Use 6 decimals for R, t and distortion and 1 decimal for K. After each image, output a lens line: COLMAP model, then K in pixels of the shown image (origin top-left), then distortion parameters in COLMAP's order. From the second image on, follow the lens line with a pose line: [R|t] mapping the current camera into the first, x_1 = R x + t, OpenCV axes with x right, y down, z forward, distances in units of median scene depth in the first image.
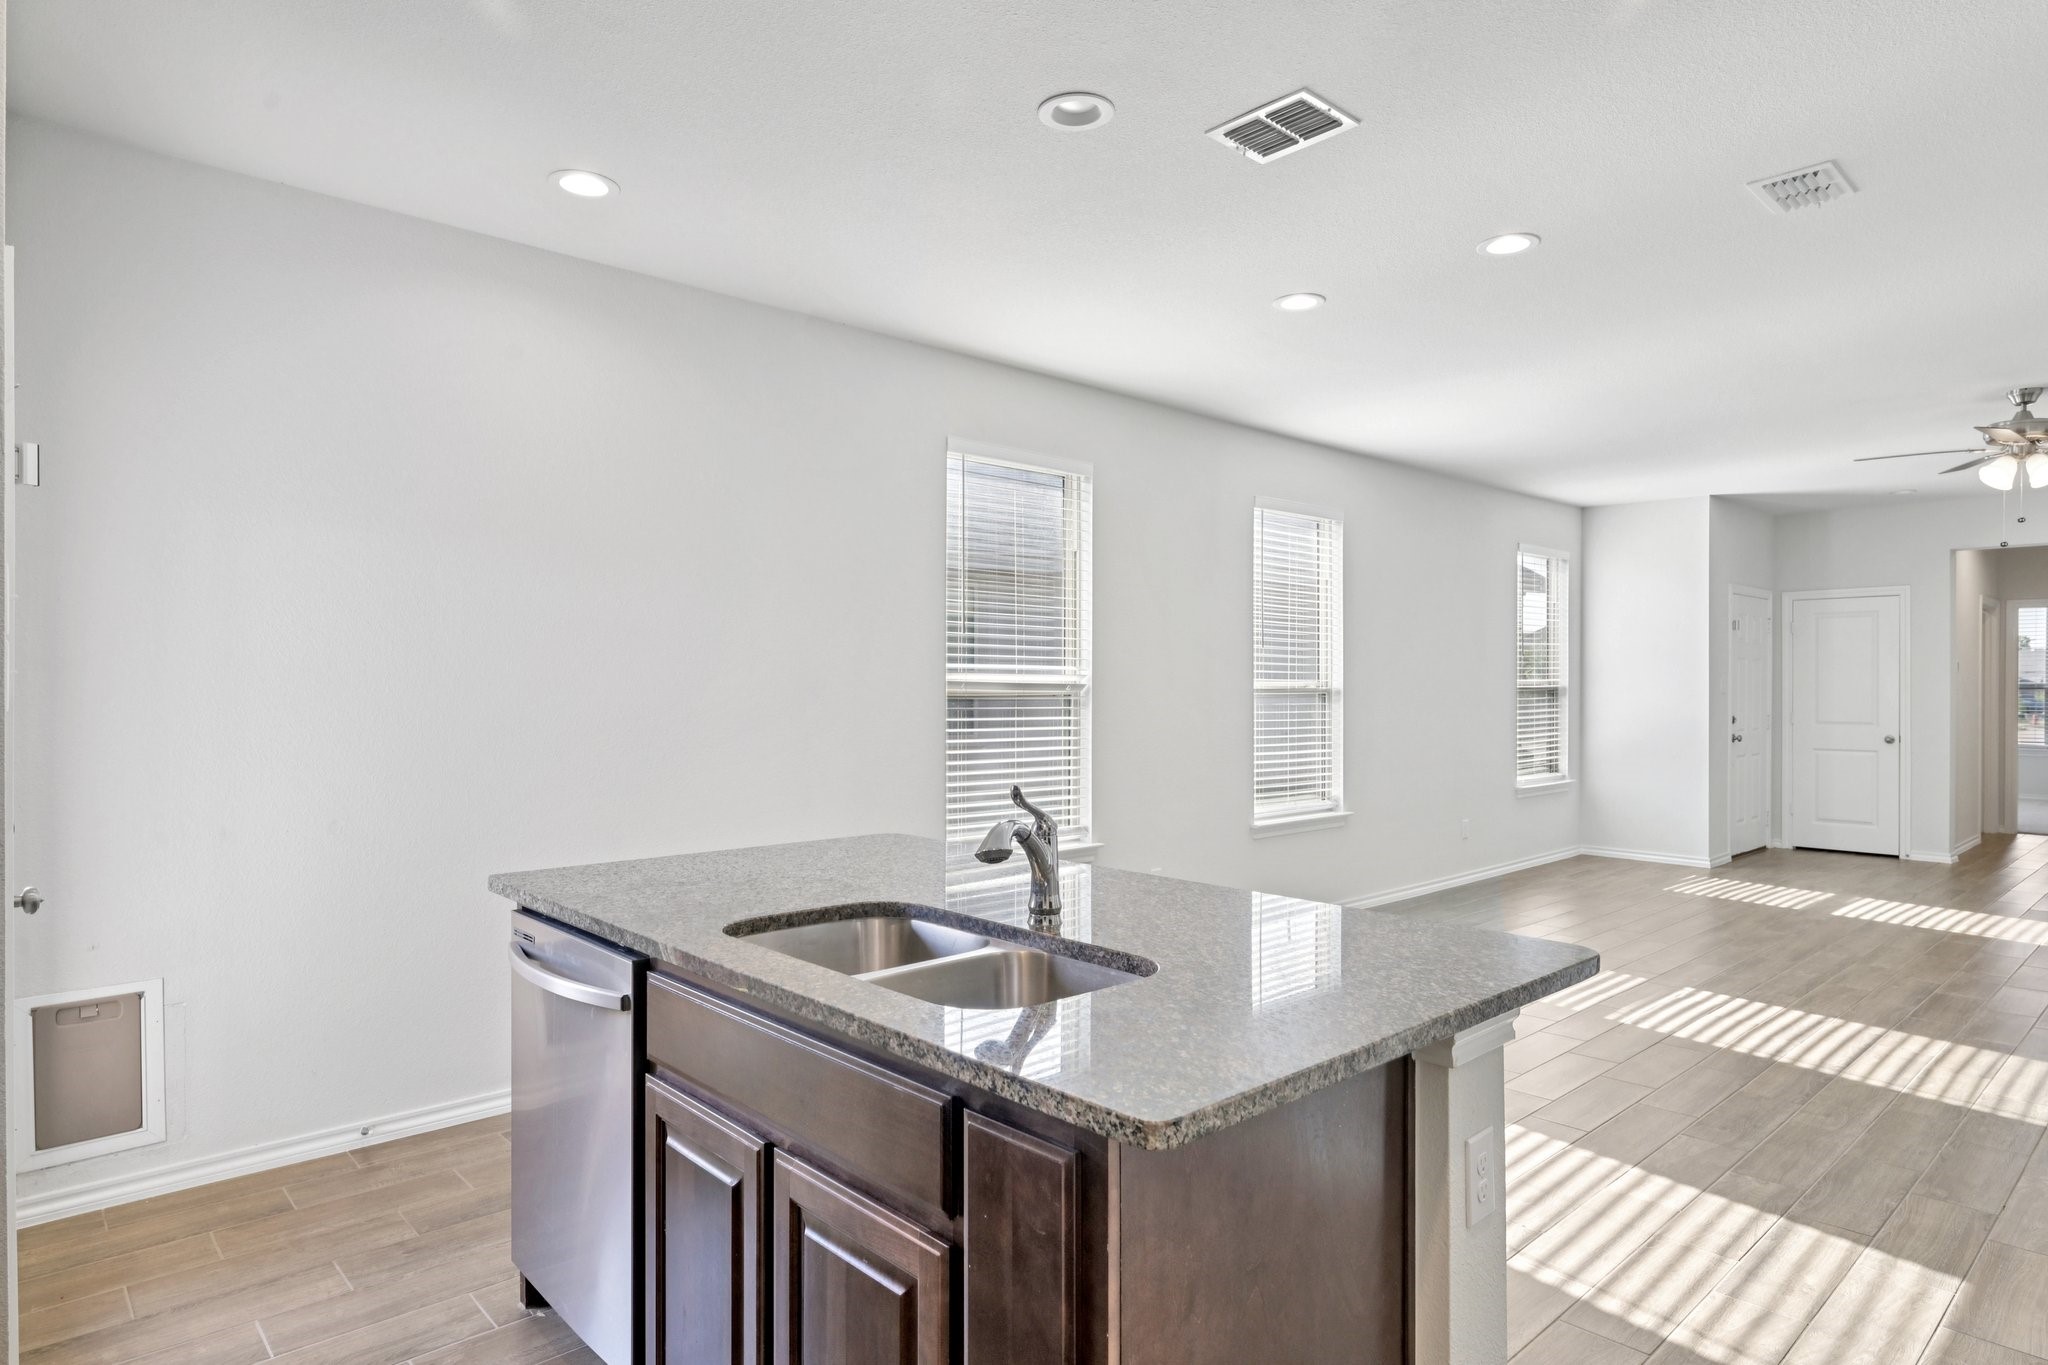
lens RADIAL K [[1189.8, 0, 1023.7], [0, 1189.8, 687.8], [0, 0, 1]] dist [0.004568, 0.002821]
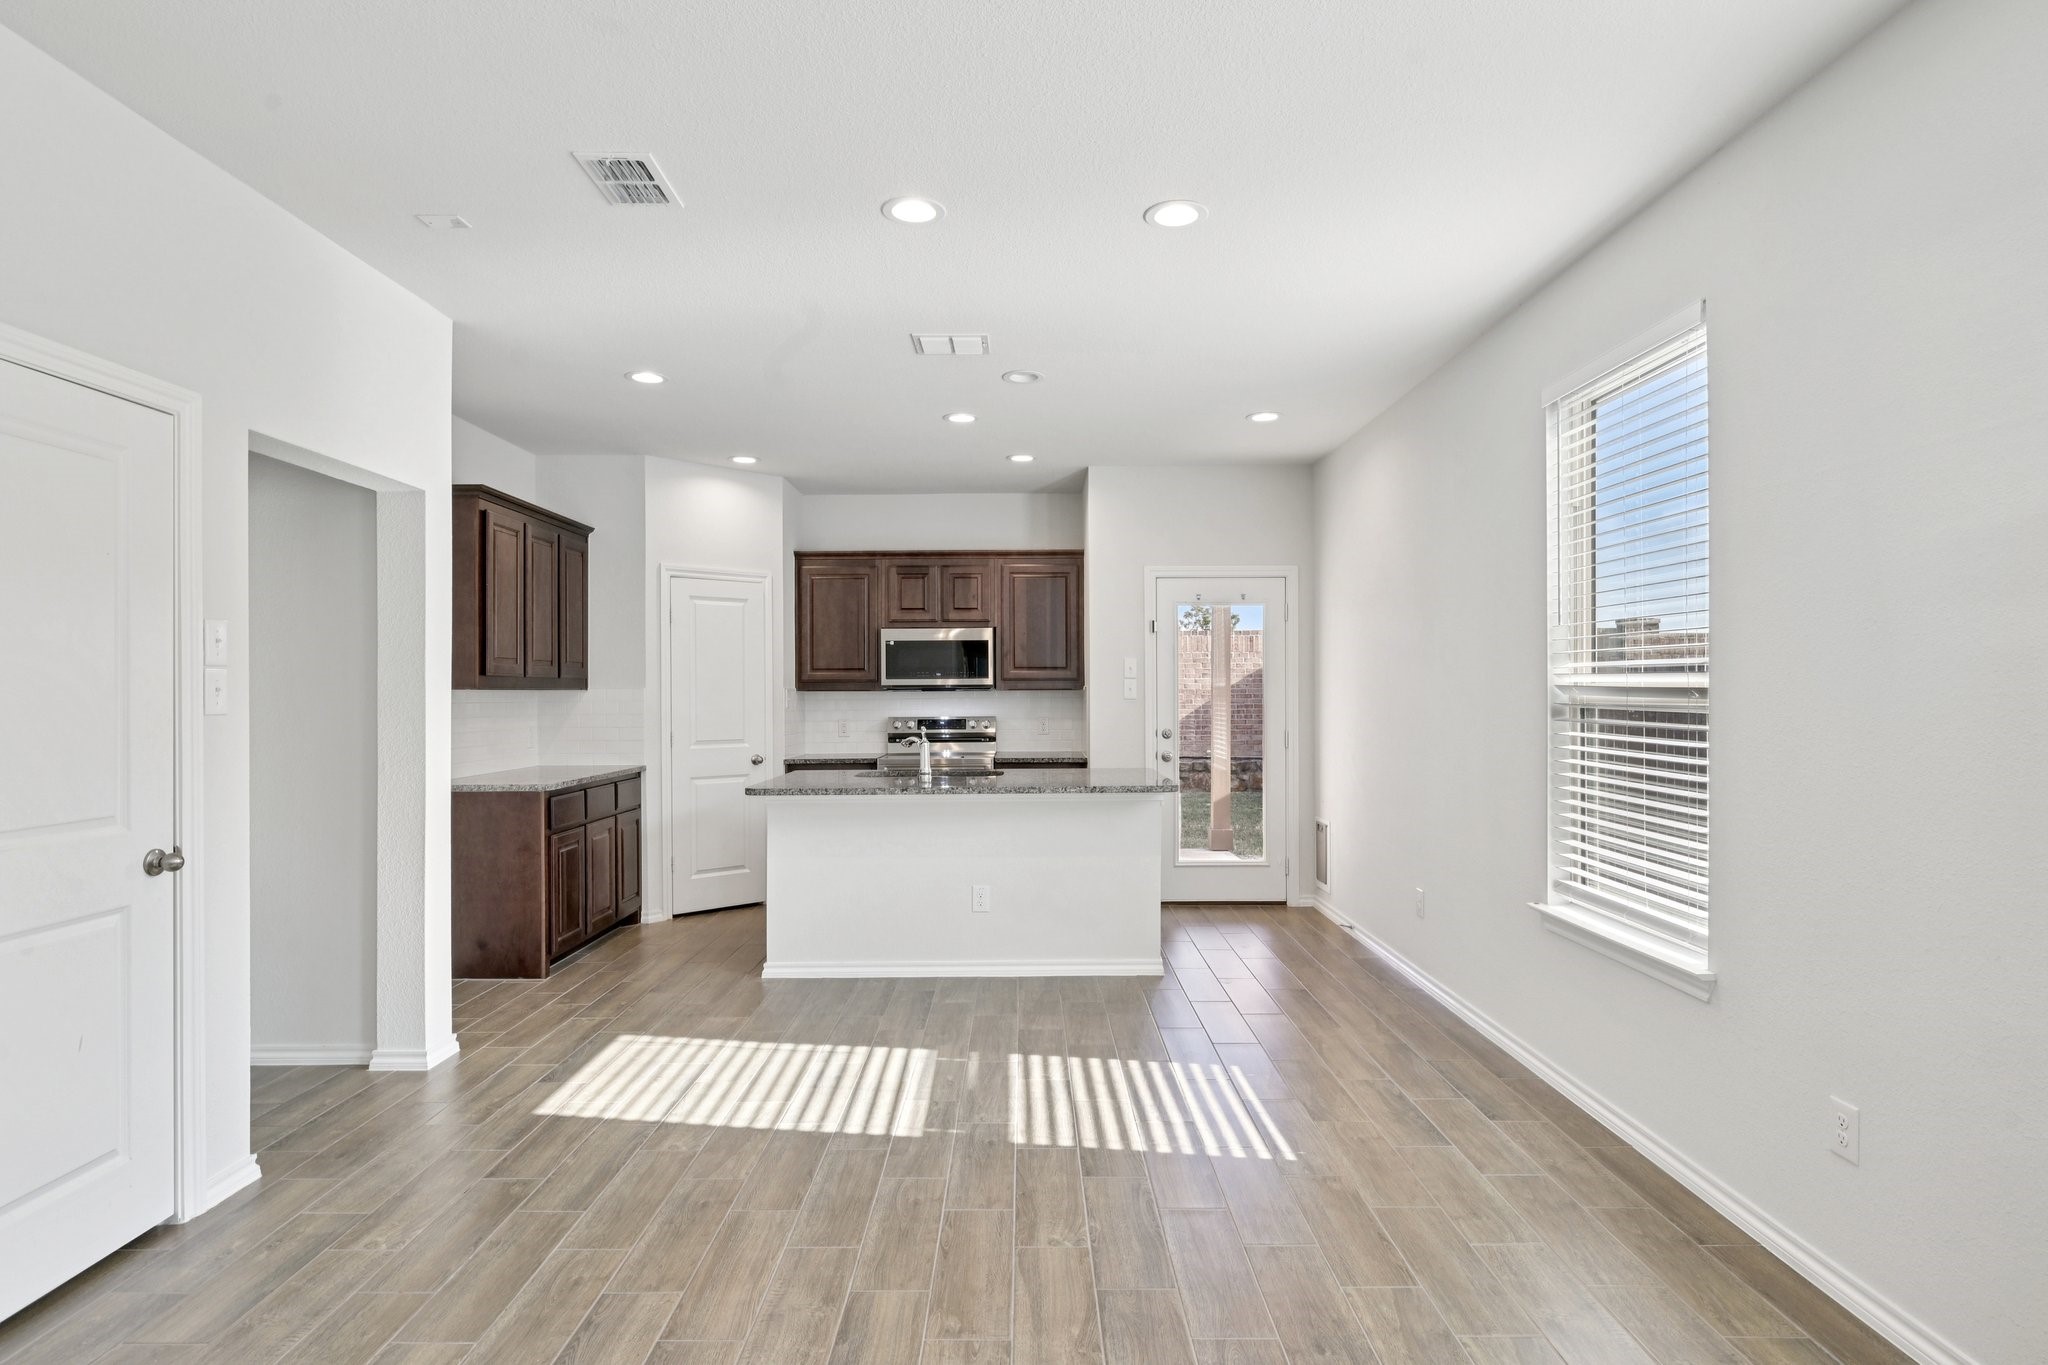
lens RADIAL K [[1063.4, 0, 1019.9], [0, 1063.4, 695.2], [0, 0, 1]] dist [-0.004700, 0.000948]
pose [[-0.684362, 0.004756, -0.729126, 0.746148], [0.002007, 0.999987, 0.004639, -0.002965], [0.729139, 0.001712, -0.684363, 1.276128]]
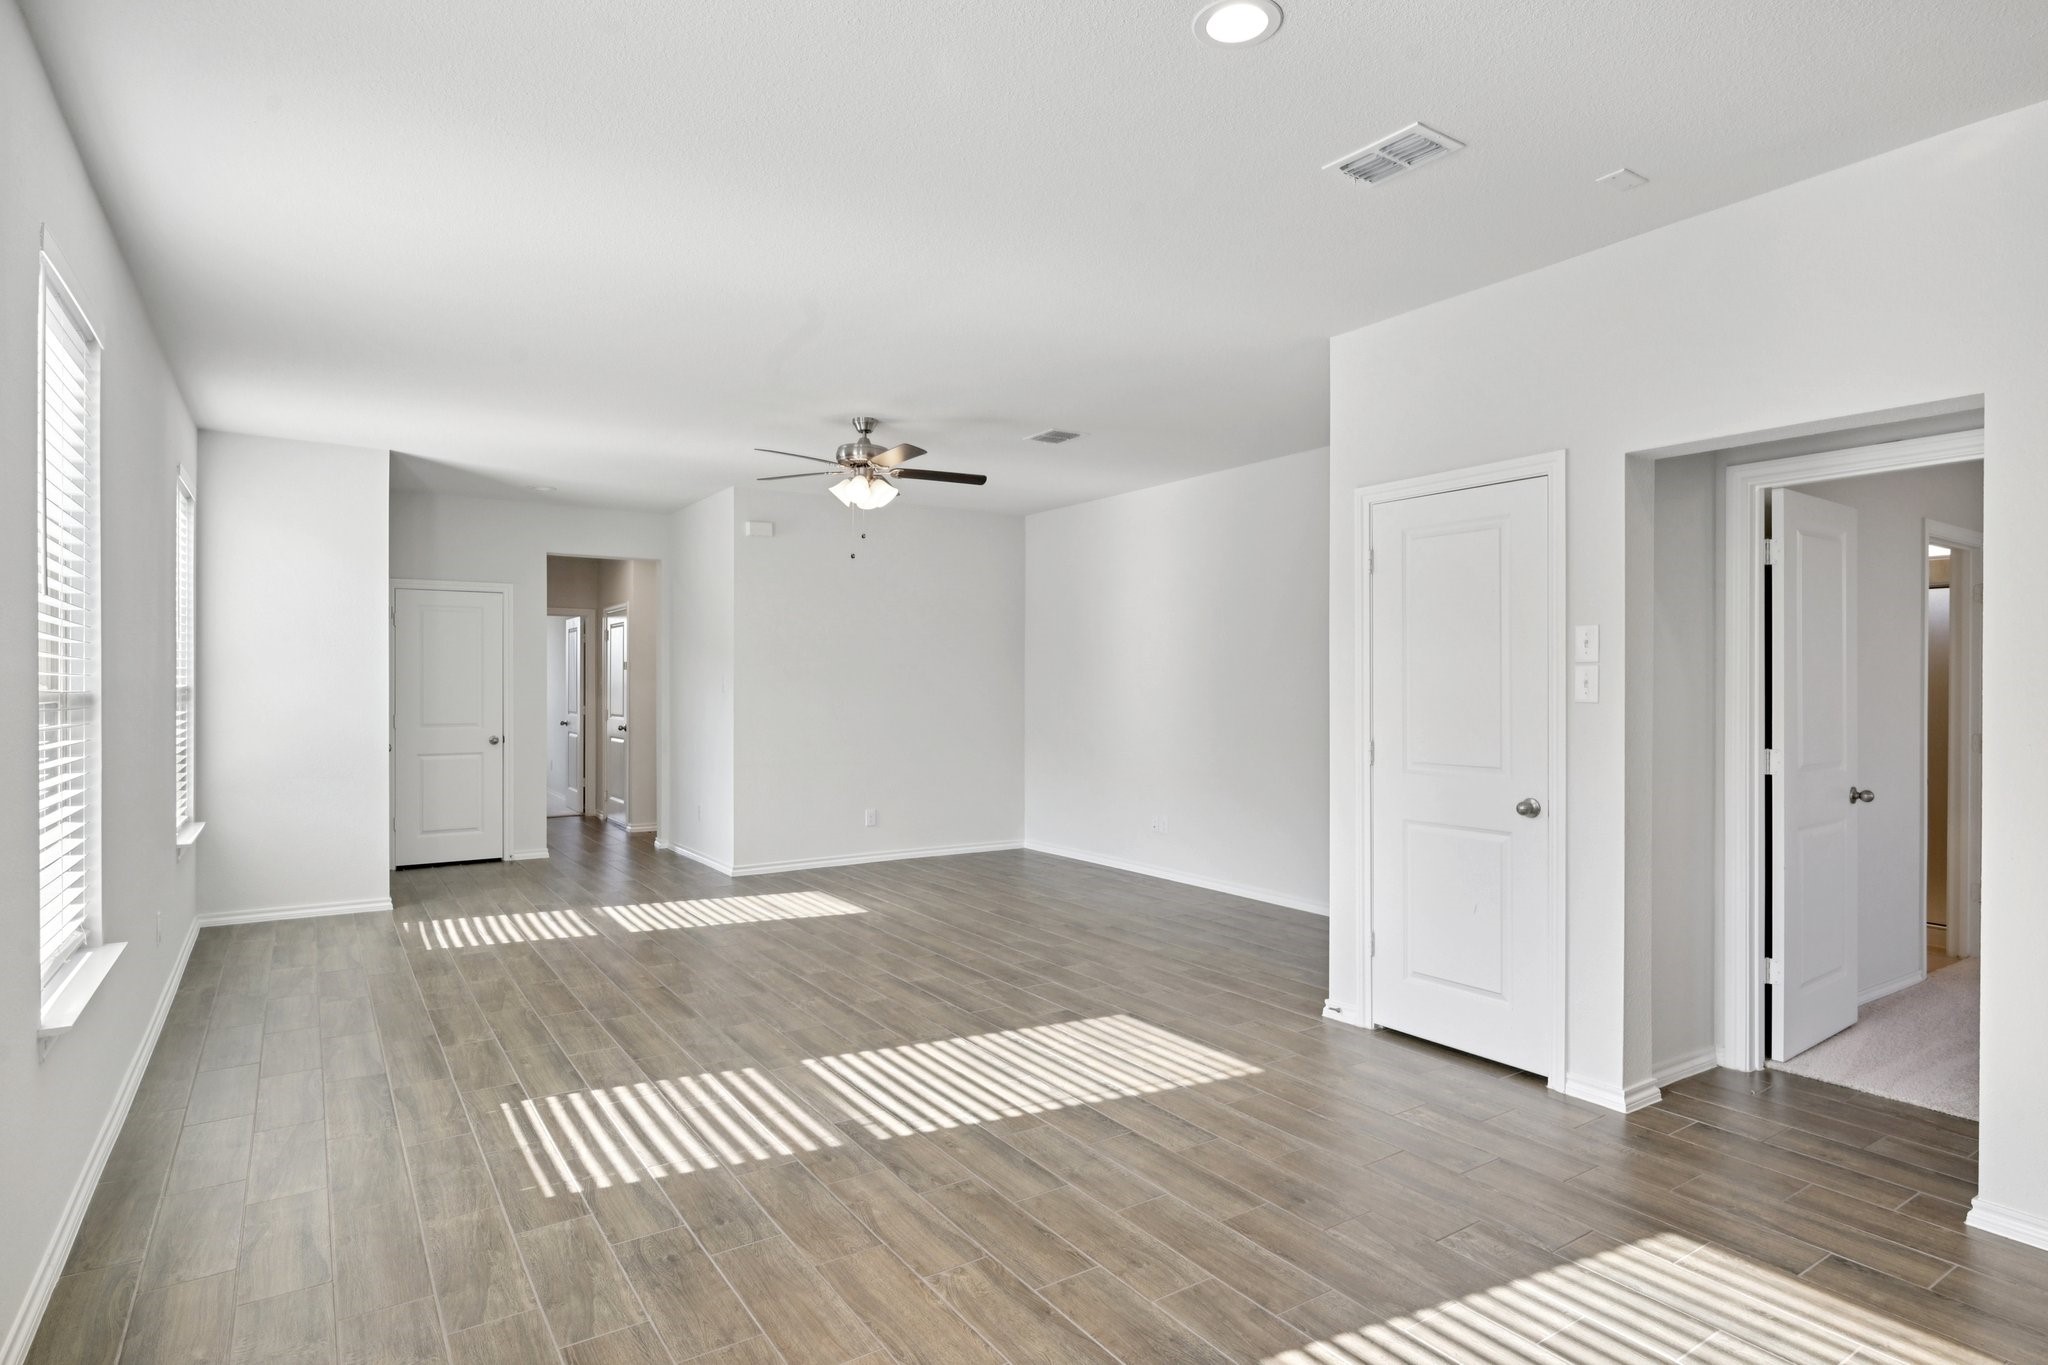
lens RADIAL K [[1109.9, 0, 1044.3], [0, 1109.9, 663.1], [0, 0, 1]] dist [-0.003200, 0.002367]
pose [[0.155149, 0.018588, 0.987716, -0.180744], [0.001161, 0.999819, -0.018998, -0.003017], [-0.987890, 0.004094, 0.155099, 0.796047]]
